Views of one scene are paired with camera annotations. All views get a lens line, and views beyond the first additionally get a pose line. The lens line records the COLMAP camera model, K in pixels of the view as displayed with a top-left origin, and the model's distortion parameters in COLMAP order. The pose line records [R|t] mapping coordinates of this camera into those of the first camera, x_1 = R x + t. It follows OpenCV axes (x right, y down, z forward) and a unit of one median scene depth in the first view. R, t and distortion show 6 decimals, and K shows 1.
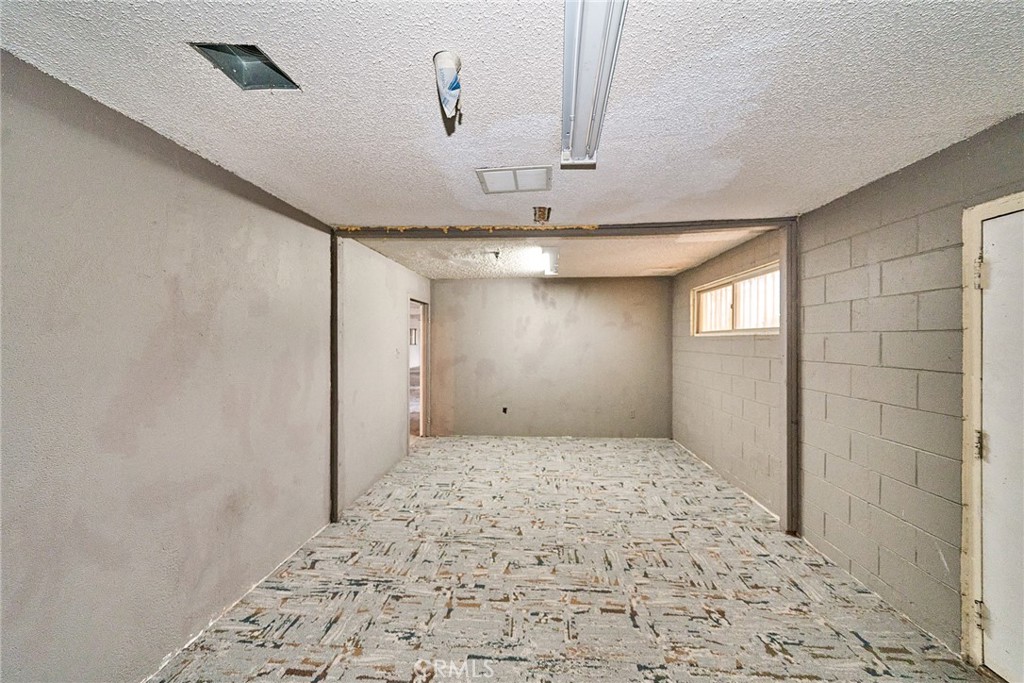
lens RADIAL K [[359.3, 0, 524.5], [0, 359.3, 337.7], [0, 0, 1]] dist [0.000233, -0.000434]
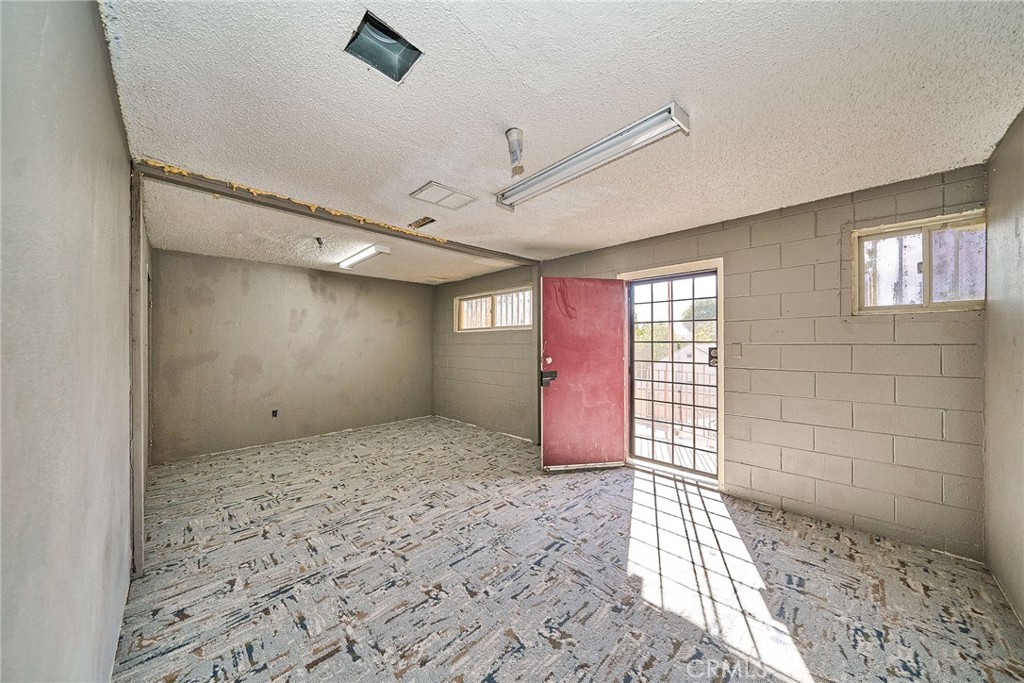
lens RADIAL K [[338.7, 0, 512.0], [0, 338.7, 341.5], [0, 0, 1]] dist [-0.001112, -0.000243]
pose [[0.668228, 0.001114, 0.743955, -0.448506], [0.001595, 0.999994, -0.002930, 0.045108], [-0.743954, 0.003145, 0.668223, 0.012562]]
